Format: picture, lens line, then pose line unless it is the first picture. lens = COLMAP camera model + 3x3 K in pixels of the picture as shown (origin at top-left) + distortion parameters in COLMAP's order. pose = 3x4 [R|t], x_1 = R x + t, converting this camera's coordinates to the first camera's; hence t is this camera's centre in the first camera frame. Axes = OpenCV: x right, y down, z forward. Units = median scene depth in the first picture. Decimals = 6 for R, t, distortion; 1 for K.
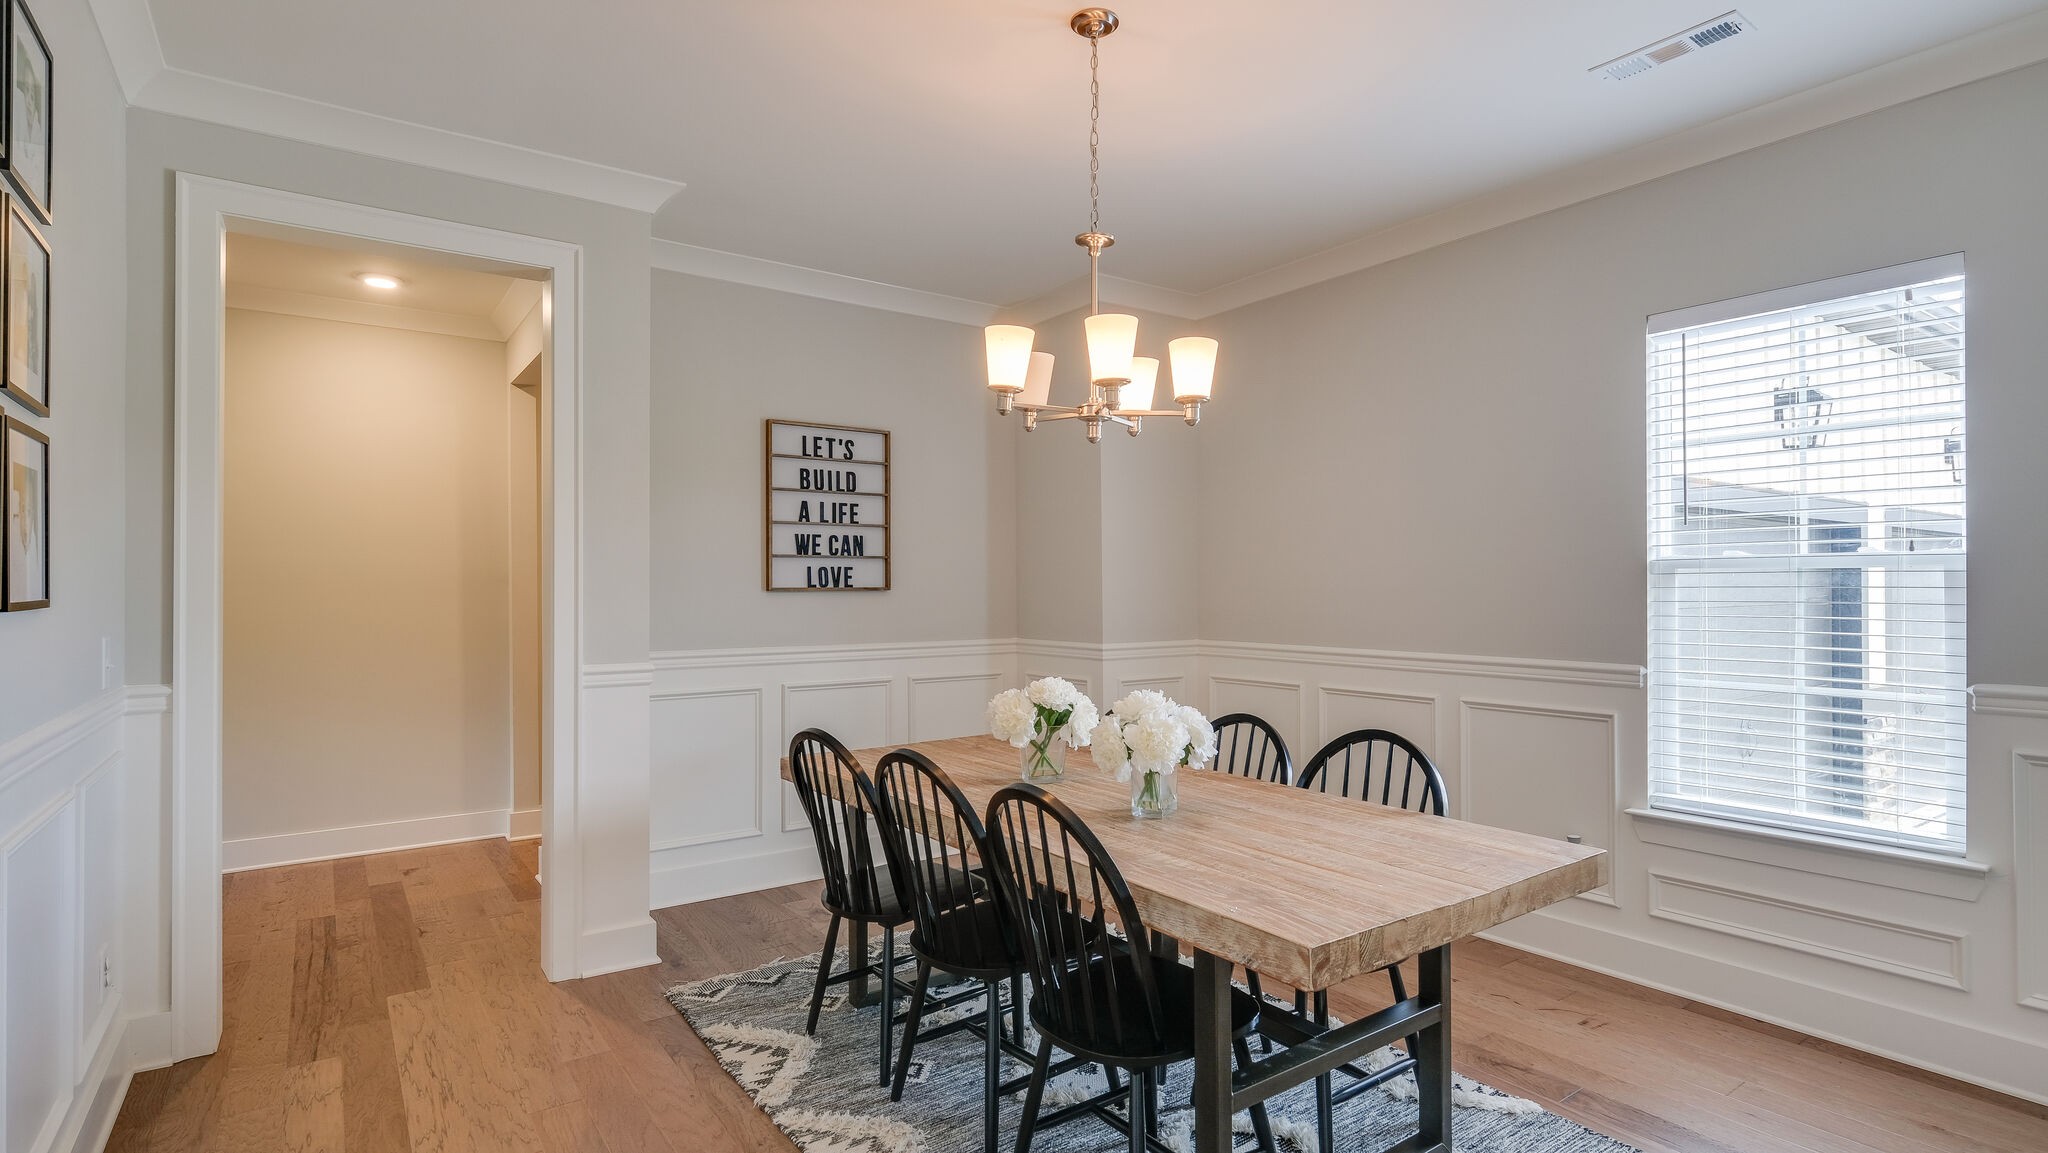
lens RADIAL K [[1003.2, 0, 1024.0], [0, 1003.2, 576.5], [0, 0, 1]] dist [-0.000472, -0.000359]
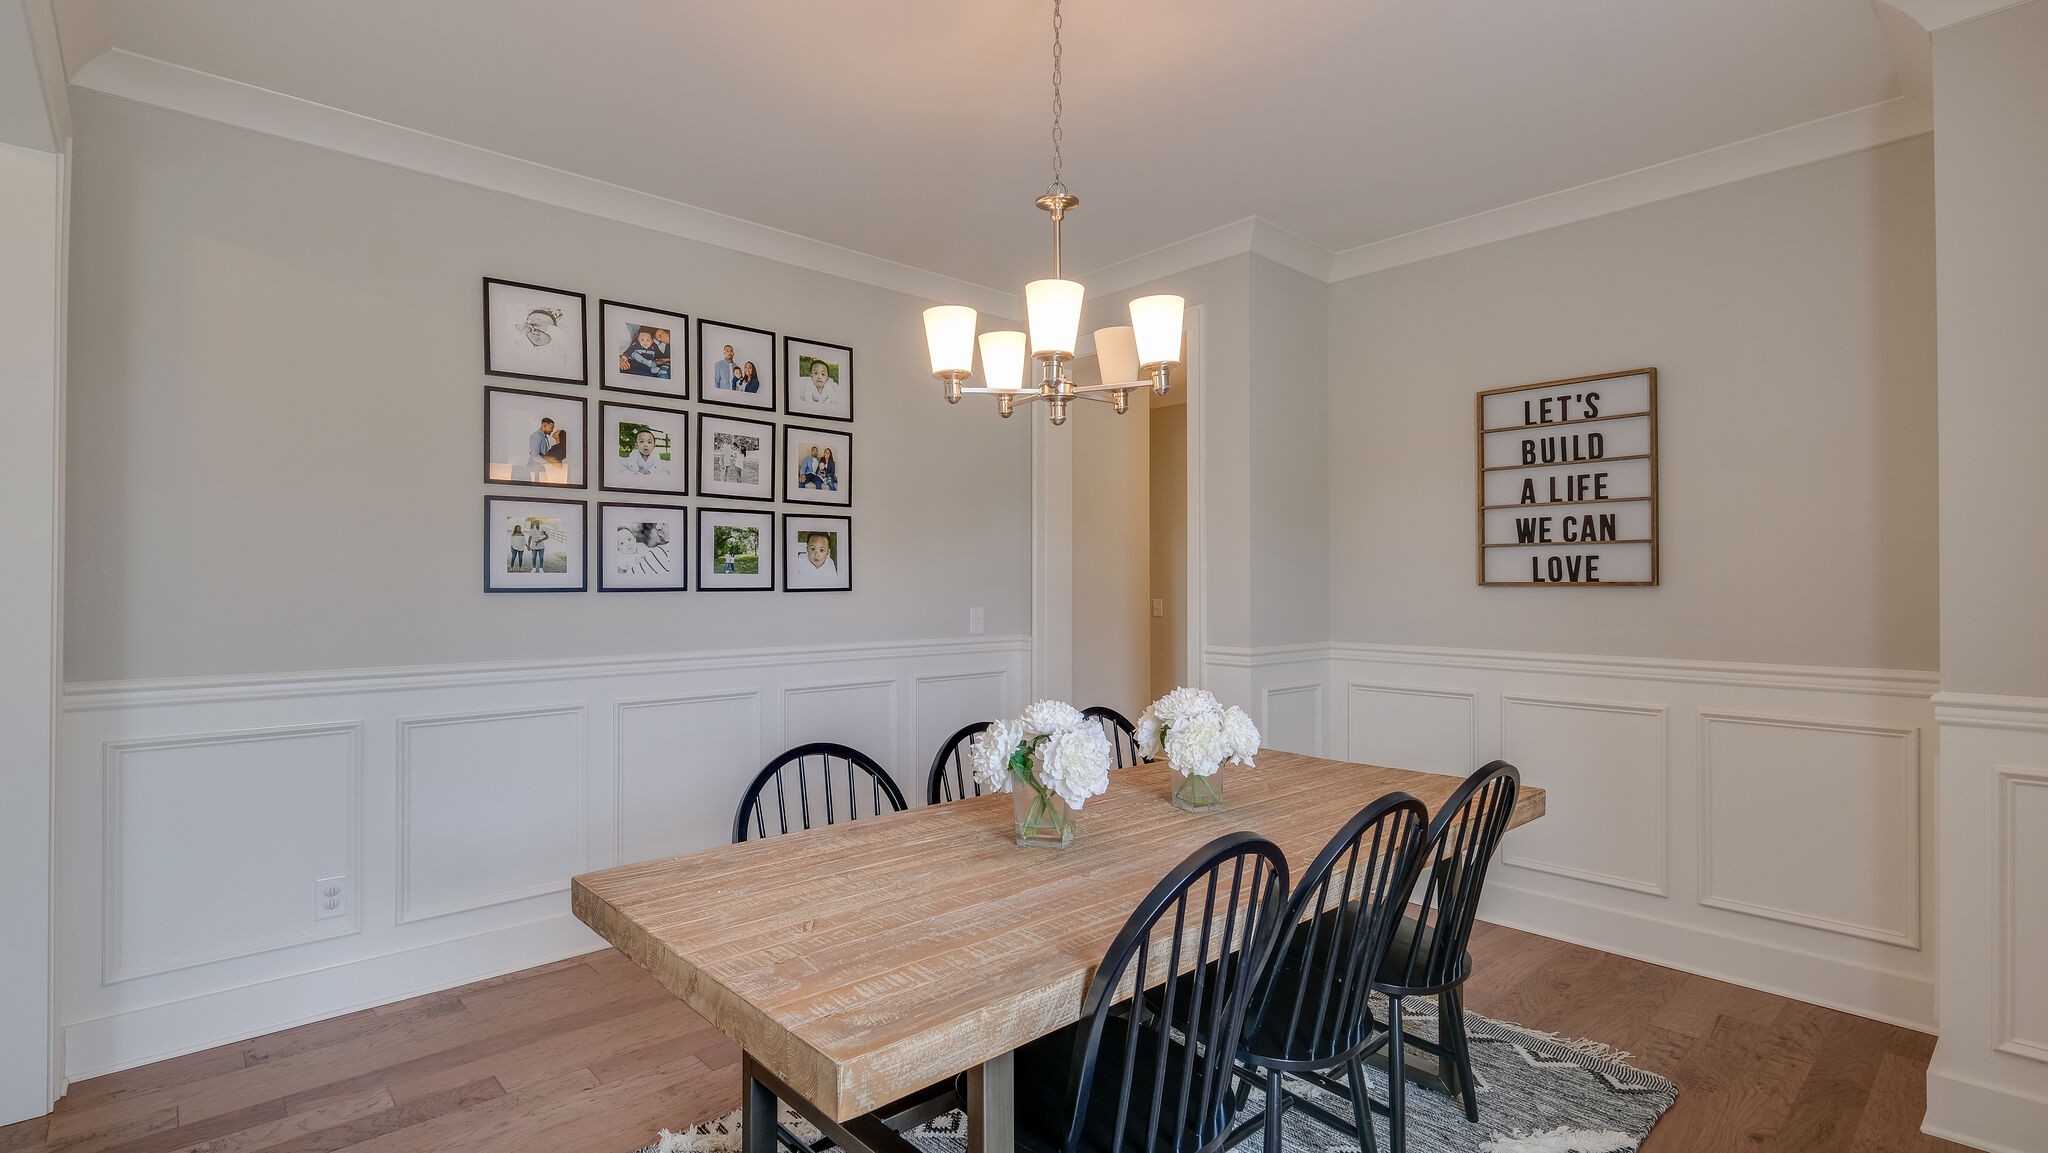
lens RADIAL K [[948.0, 0, 1022.0], [0, 948.0, 572.1], [0, 0, 1]] dist [-0.001514, -0.000333]
pose [[0.117725, -0.008348, -0.993011, 0.528965], [0.011782, 0.999906, -0.007009, 0.003472], [0.992976, -0.010874, 0.117813, 0.495022]]
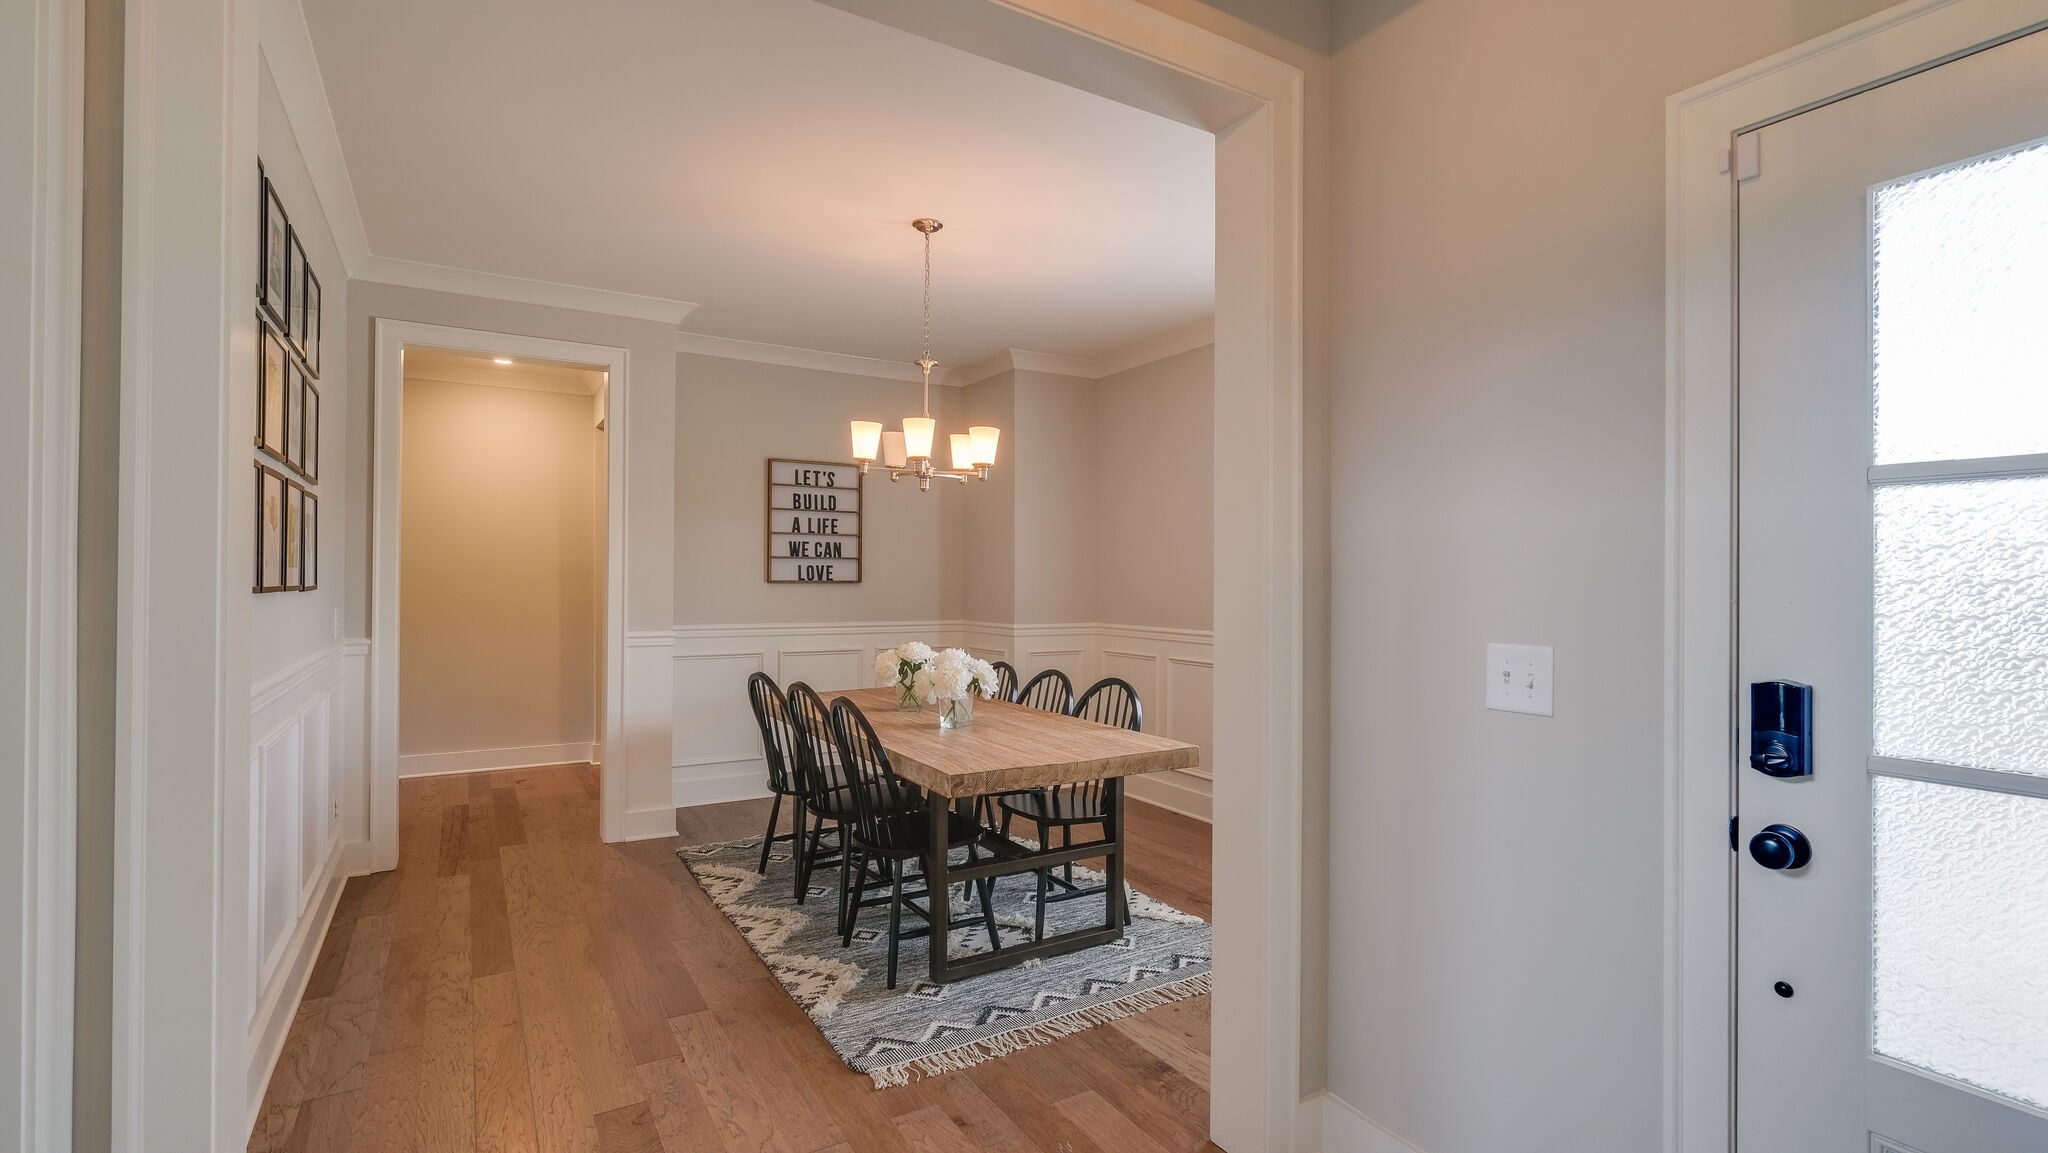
lens RADIAL K [[948.0, 0, 1022.0], [0, 948.0, 572.1], [0, 0, 1]] dist [-0.001514, -0.000333]
pose [[0.996808, 0.008241, -0.079411, 0.195702], [-0.008030, 0.999963, 0.002976, -0.006982], [0.079433, -0.002329, 0.996838, -0.271905]]
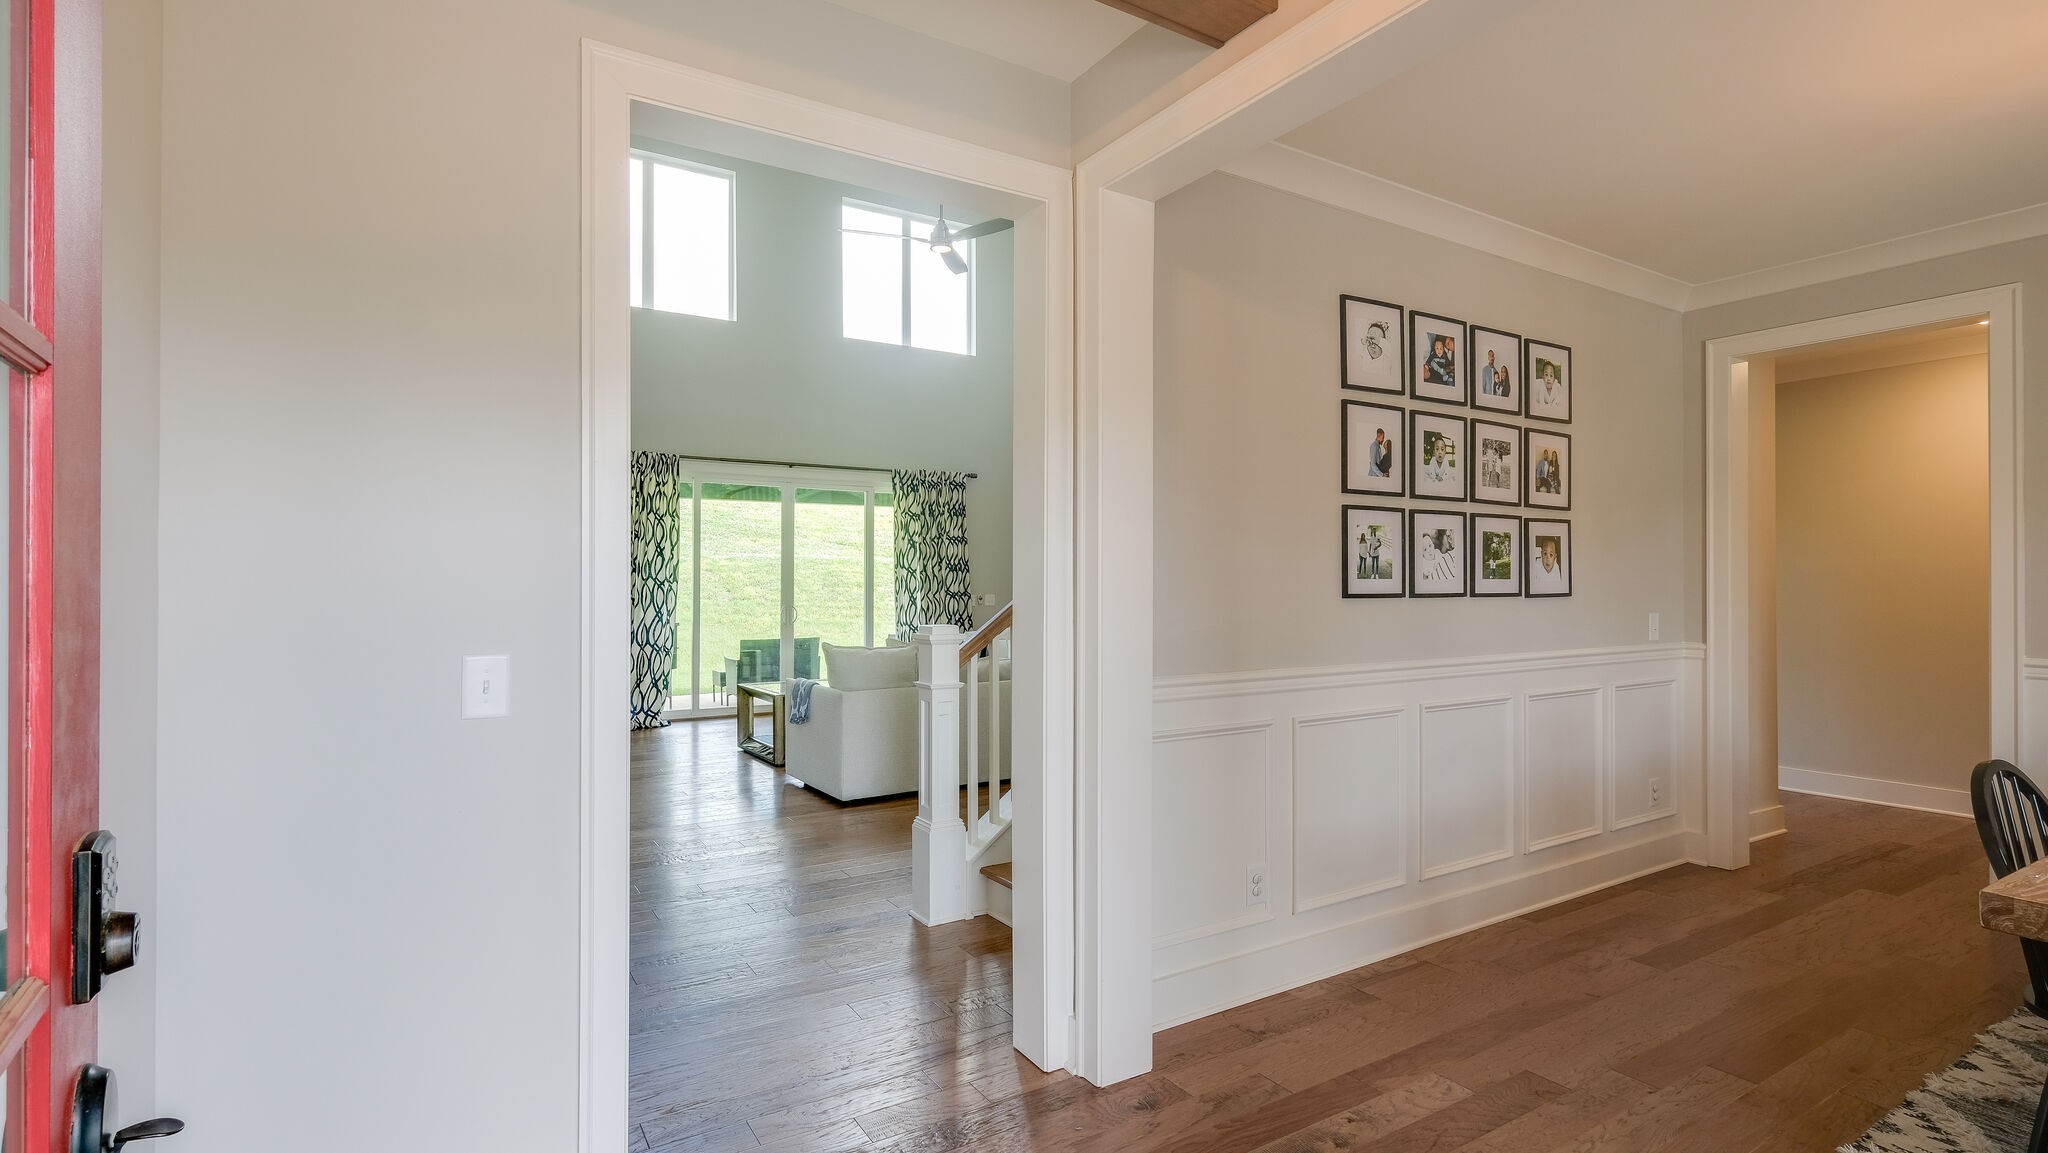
lens RADIAL K [[959.9, 0, 1025.0], [0, 959.9, 571.6], [0, 0, 1]] dist [0.000056, -0.000167]
pose [[-0.063983, -0.007933, -0.997919, 0.538481], [0.011426, 0.999897, -0.008681, -0.008296], [0.997886, -0.011957, -0.063886, -0.031068]]
